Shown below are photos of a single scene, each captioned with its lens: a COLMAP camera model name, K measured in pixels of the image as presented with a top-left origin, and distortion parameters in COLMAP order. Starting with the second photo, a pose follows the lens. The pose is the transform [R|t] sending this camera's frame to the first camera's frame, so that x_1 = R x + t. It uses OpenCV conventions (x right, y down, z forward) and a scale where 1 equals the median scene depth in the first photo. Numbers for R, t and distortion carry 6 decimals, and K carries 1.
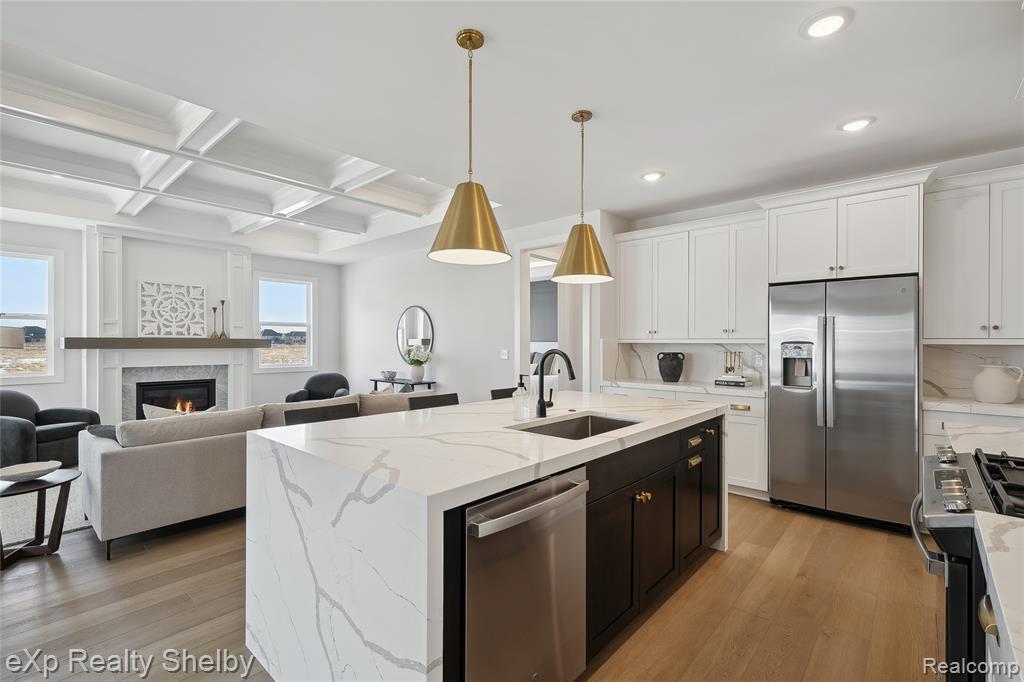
lens RADIAL K [[460.9, 0, 526.5], [0, 460.9, 339.7], [0, 0, 1]] dist [0.001434, 0.000019]
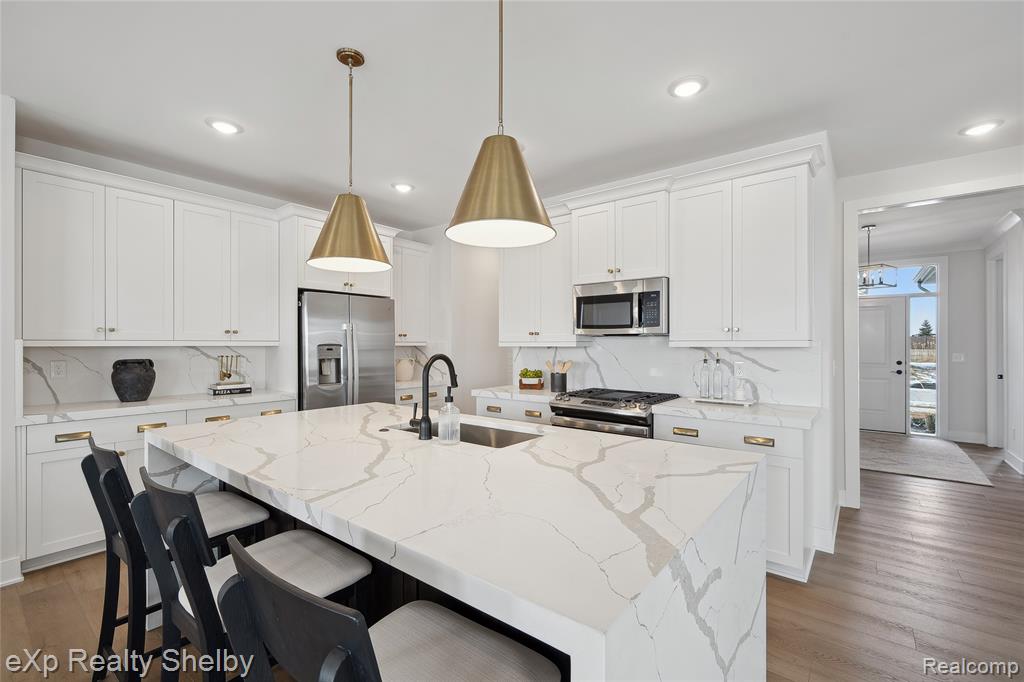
lens RADIAL K [[431.4, 0, 512.0], [0, 431.4, 341.0], [0, 0, 1]] dist [-0.000988, -0.000062]
pose [[-0.044120, 0.005587, 0.999011, -0.308522], [-0.006243, 0.999963, -0.005868, 0.000236], [-0.999007, -0.006496, -0.044083, 0.373648]]
